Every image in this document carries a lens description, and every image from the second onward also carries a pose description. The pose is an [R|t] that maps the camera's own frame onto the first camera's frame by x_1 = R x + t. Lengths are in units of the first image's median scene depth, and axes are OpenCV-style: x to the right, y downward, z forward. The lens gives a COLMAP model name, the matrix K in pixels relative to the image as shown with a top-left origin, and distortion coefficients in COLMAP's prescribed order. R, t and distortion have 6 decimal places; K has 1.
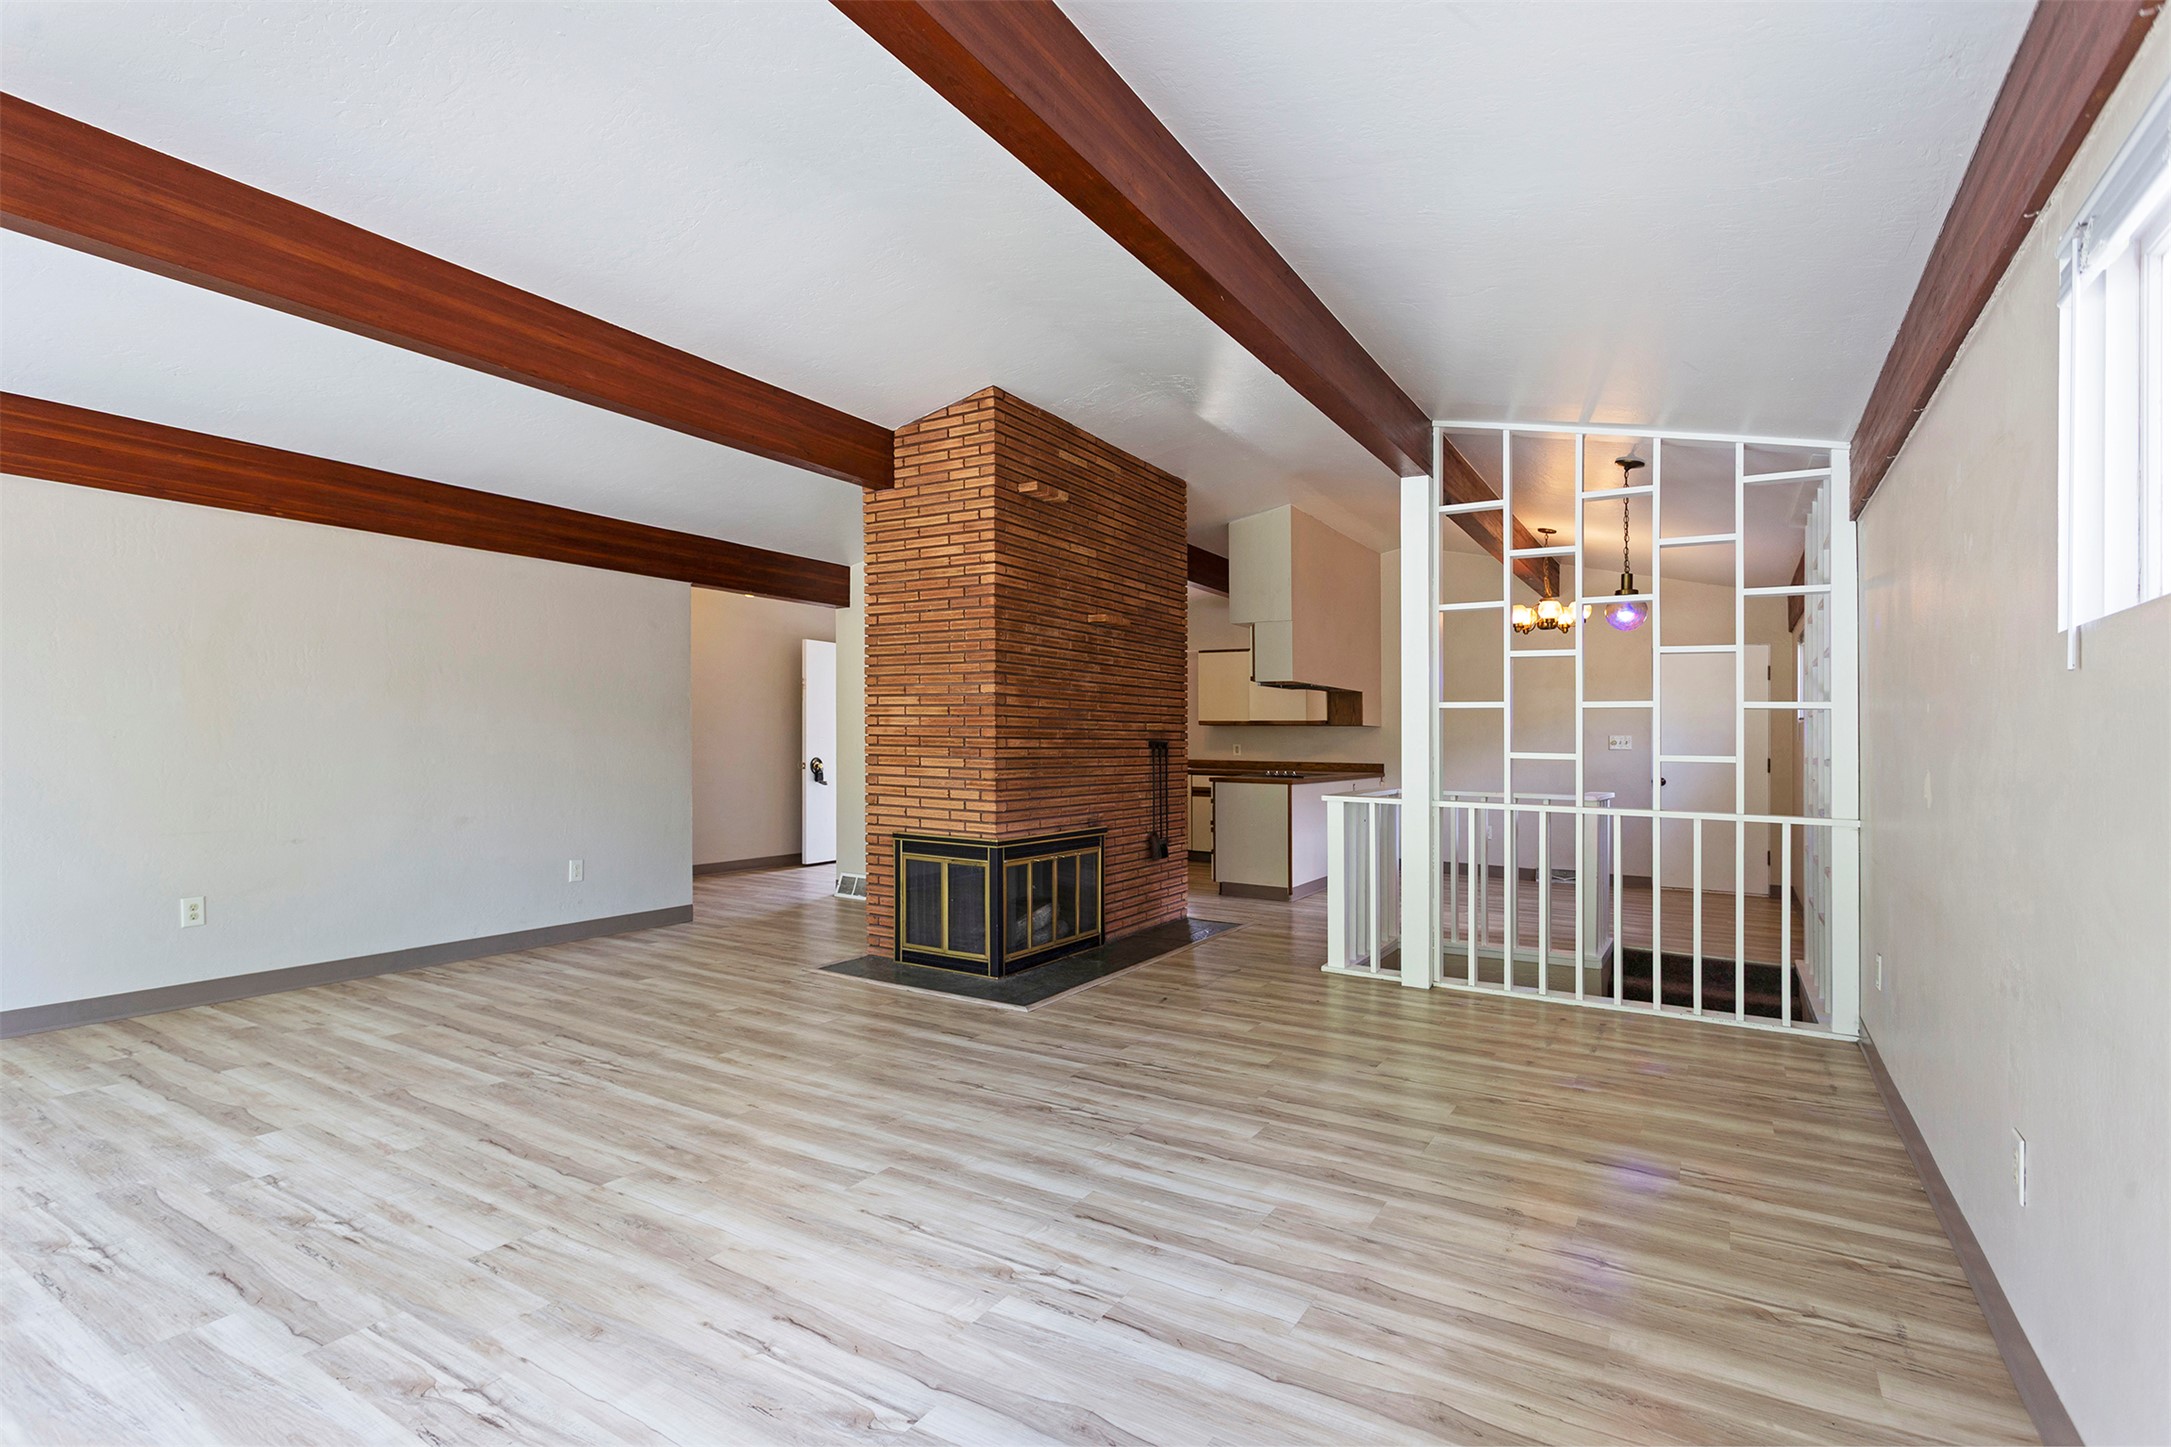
lens RADIAL K [[1040.5, 0, 1147.6], [0, 1040.5, 728.9], [0, 0, 1]] dist [-0.000955, 0.000867]
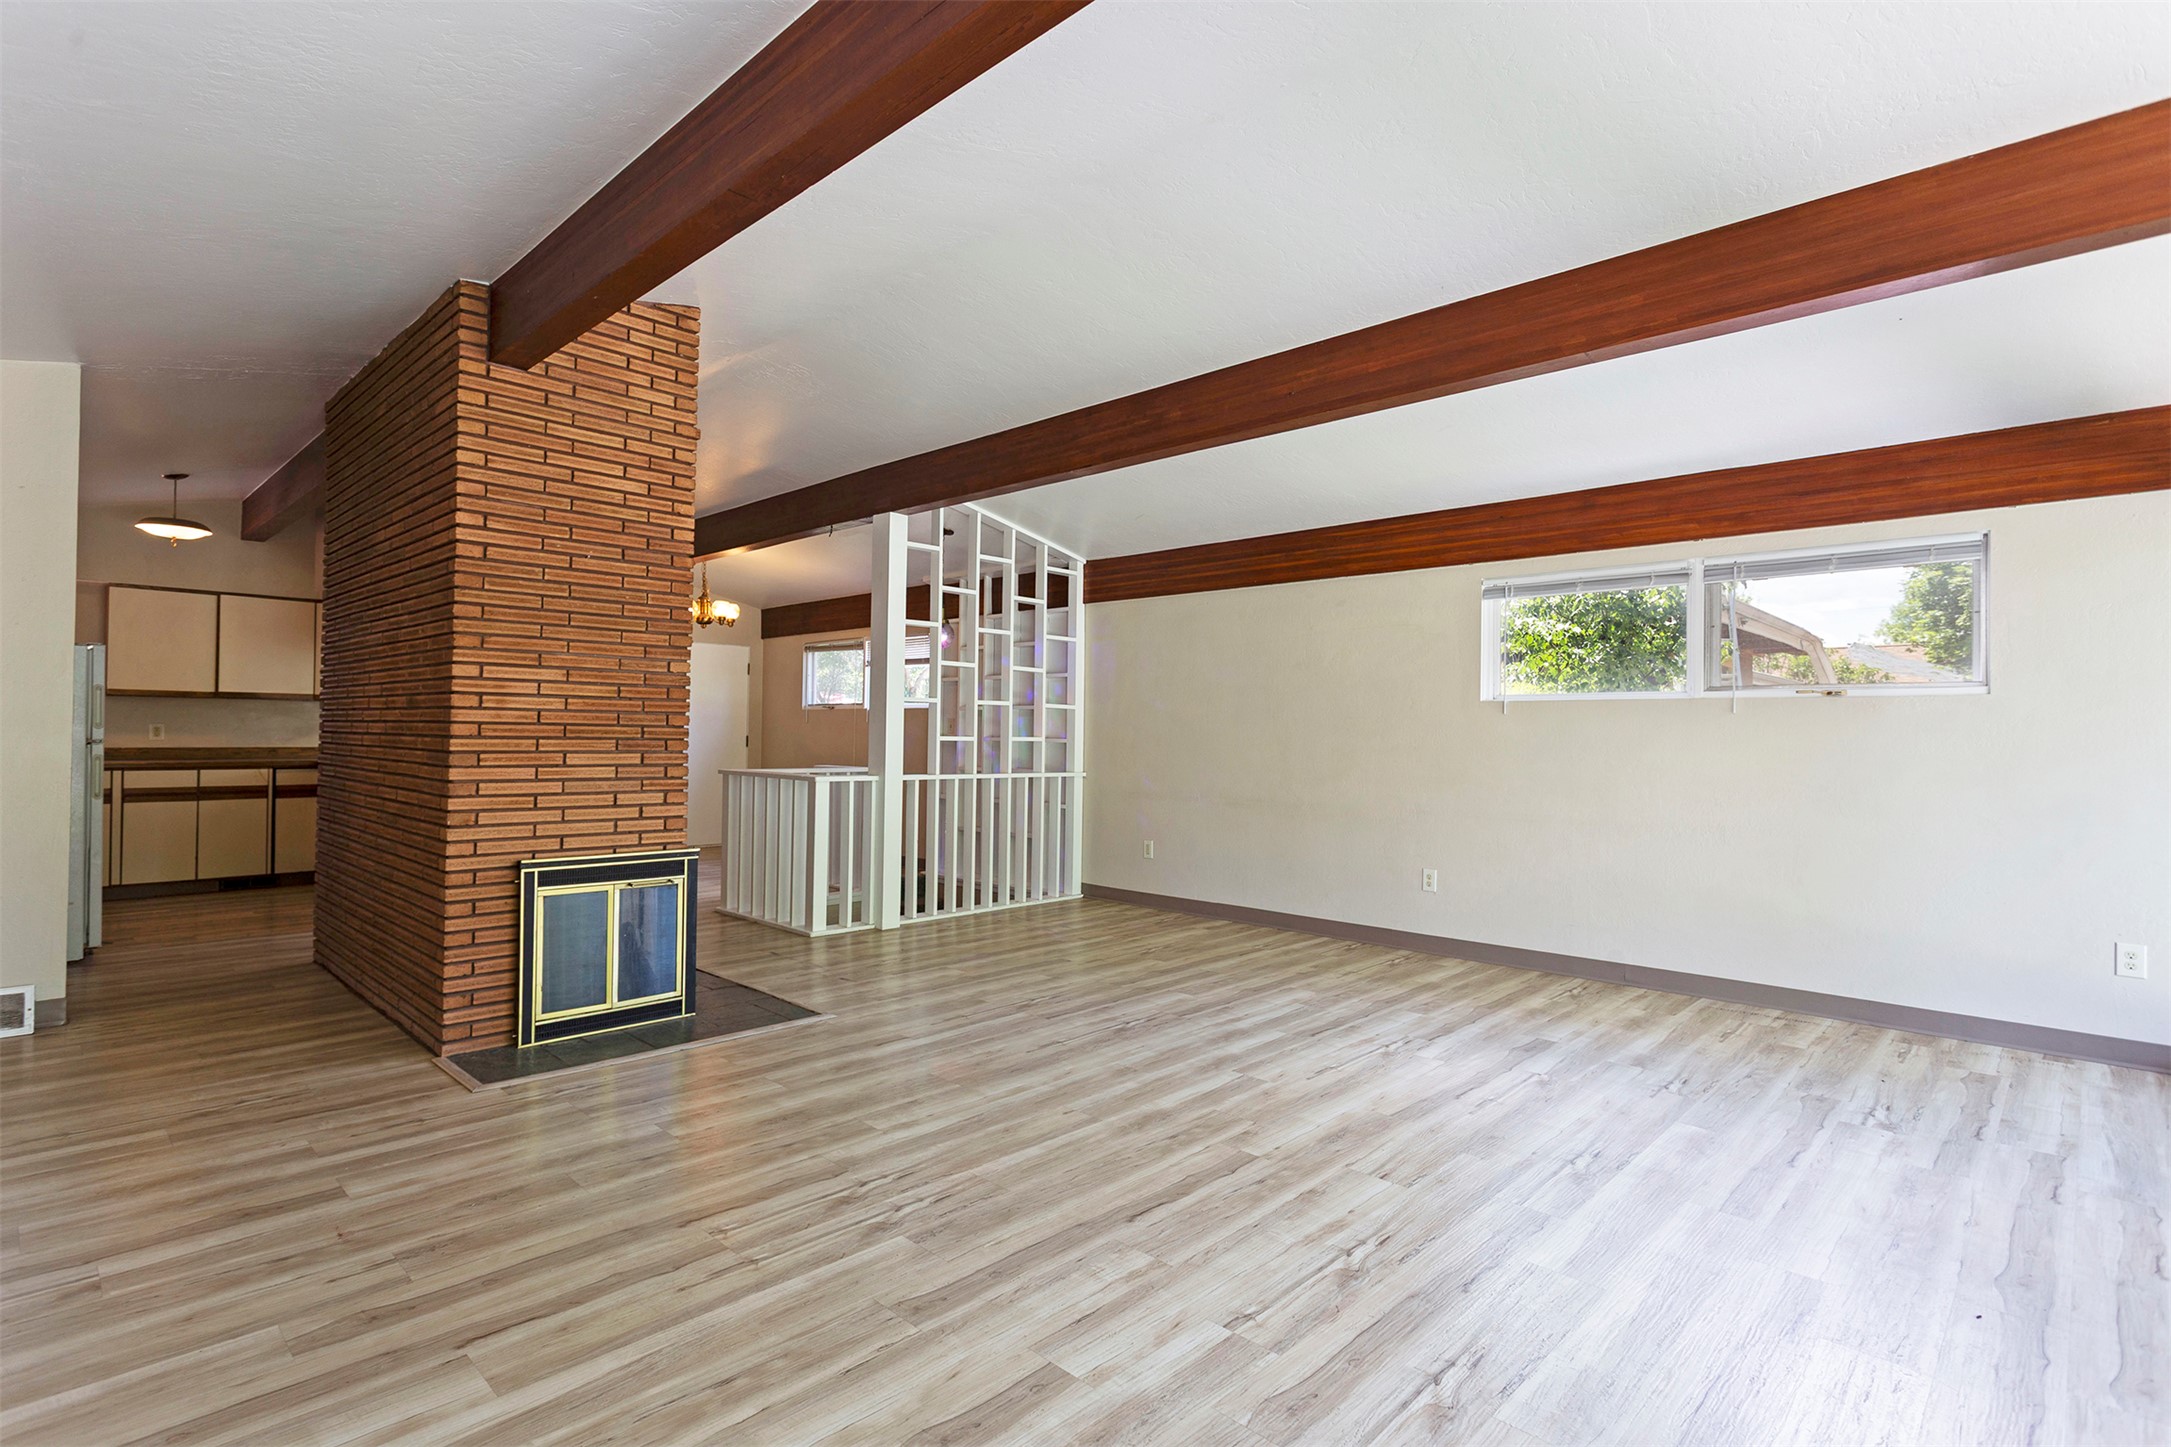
lens RADIAL K [[1040.5, 0, 1040.3], [0, 1040.5, 703.5], [0, 0, 1]] dist [-0.000955, 0.000867]
pose [[0.255429, 0.016598, 0.966685, -1.112578], [-0.020245, 0.999725, -0.011816, -0.008545], [-0.966616, -0.016553, 0.255695, 0.648798]]
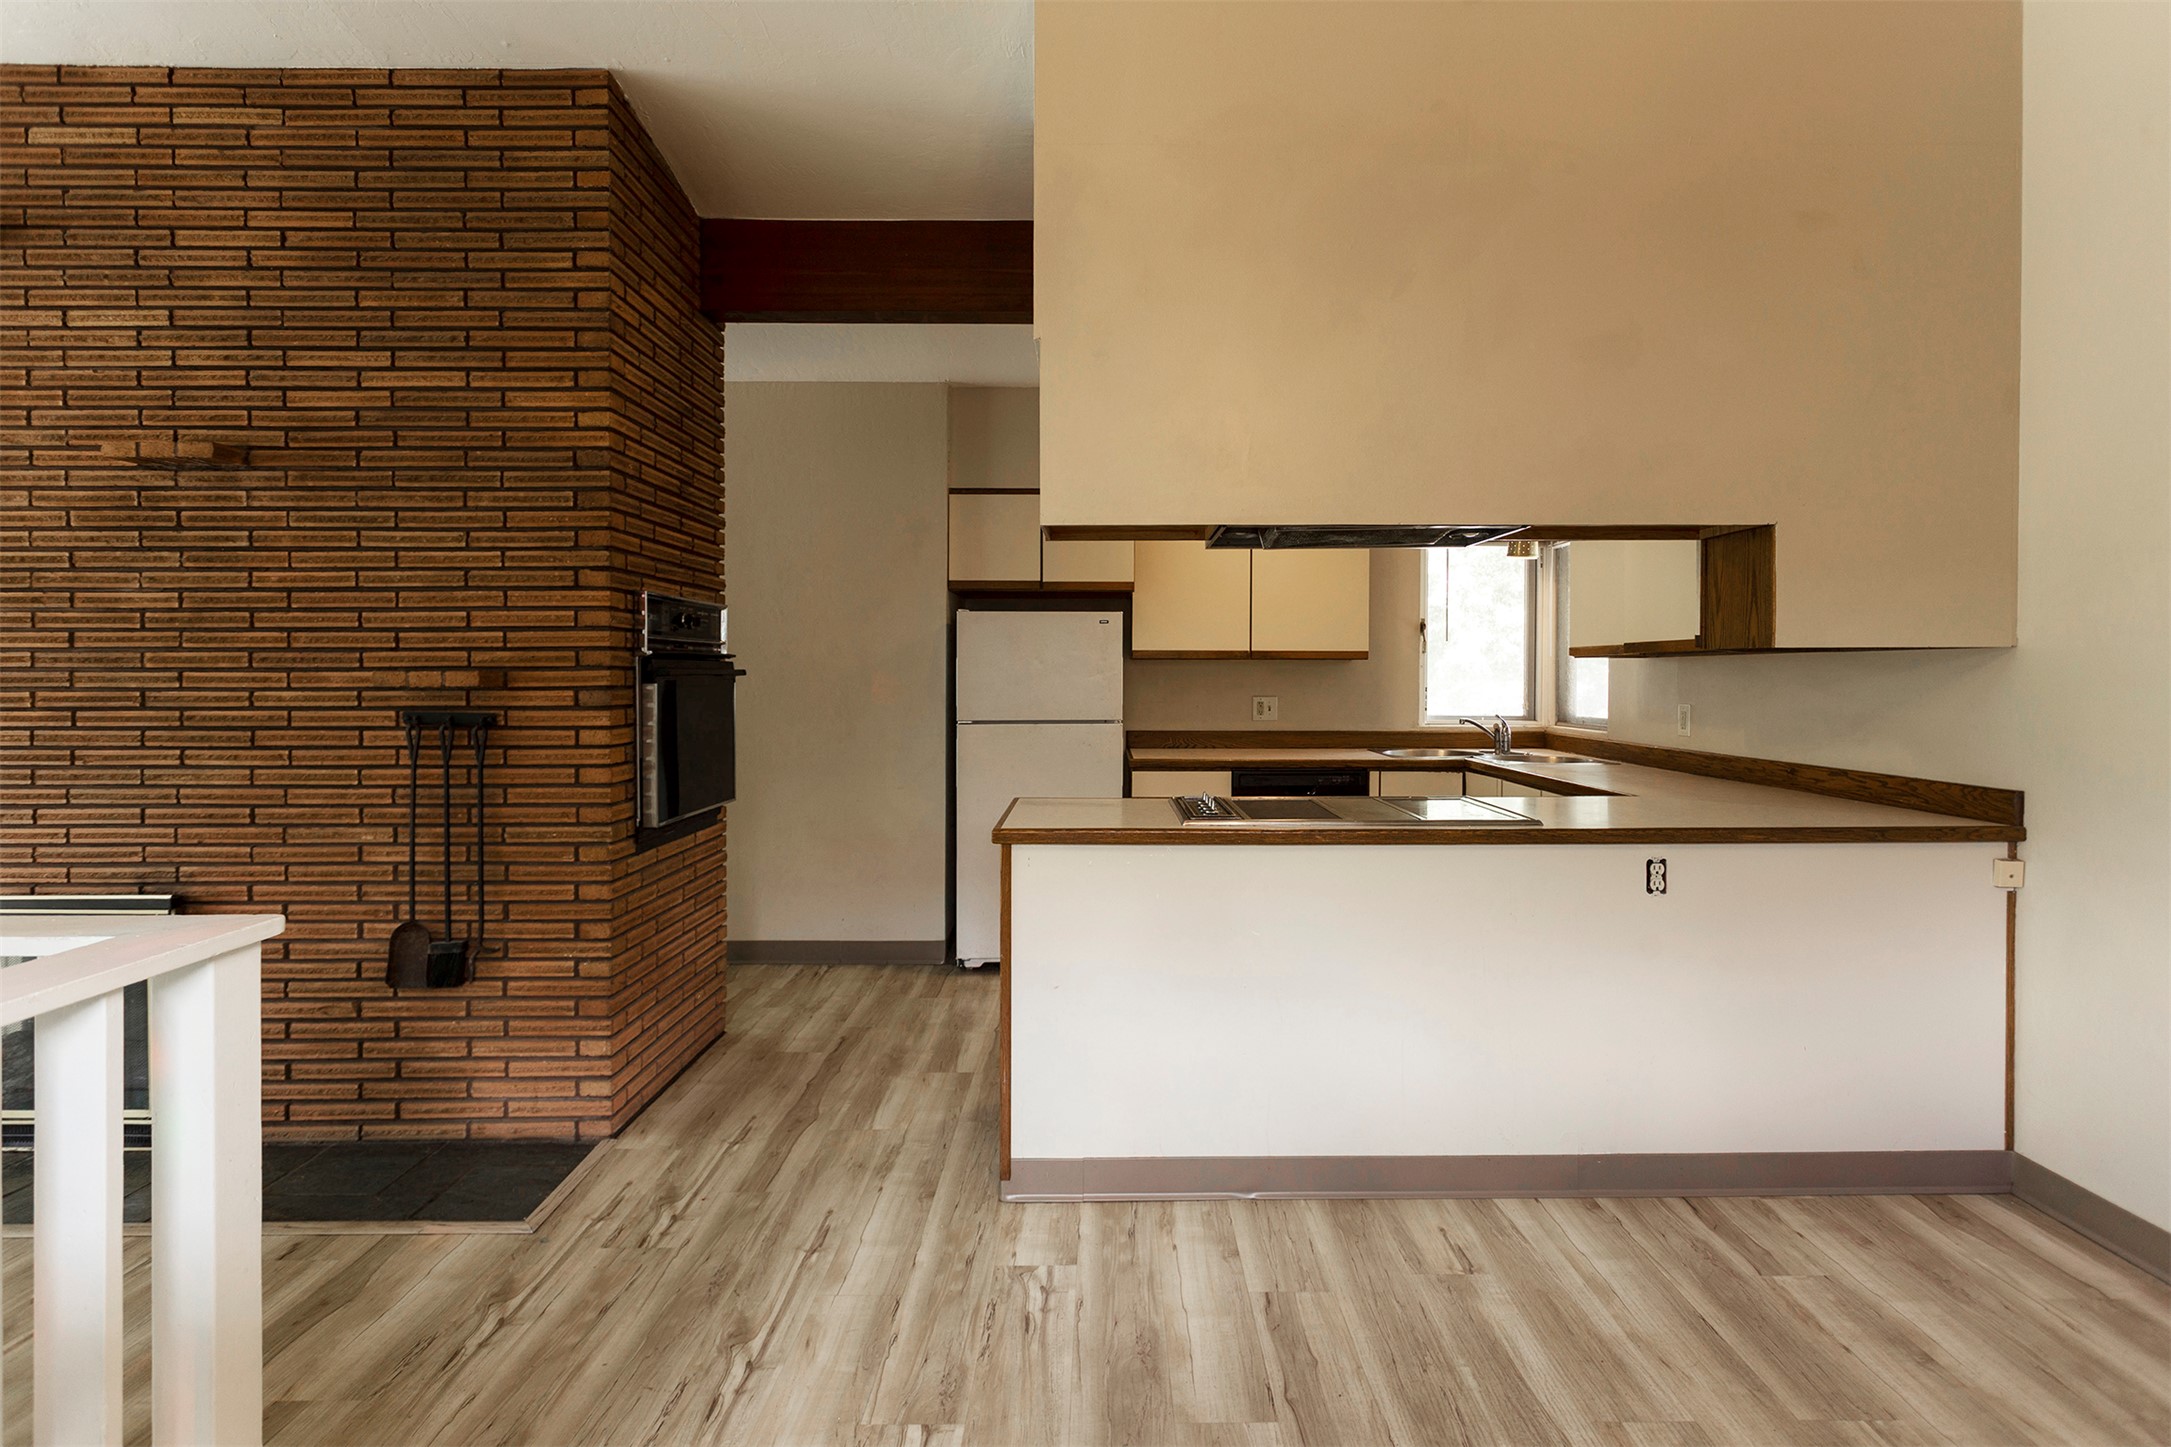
lens RADIAL K [[1040.5, 0, 1074.2], [0, 1040.5, 672.2], [0, 0, 1]] dist [-0.000955, 0.000867]
pose [[0.508652, -0.013330, -0.860869, 0.823496], [0.013877, 0.999877, -0.007283, 0.003911], [0.860861, -0.008241, 0.508774, 1.619474]]
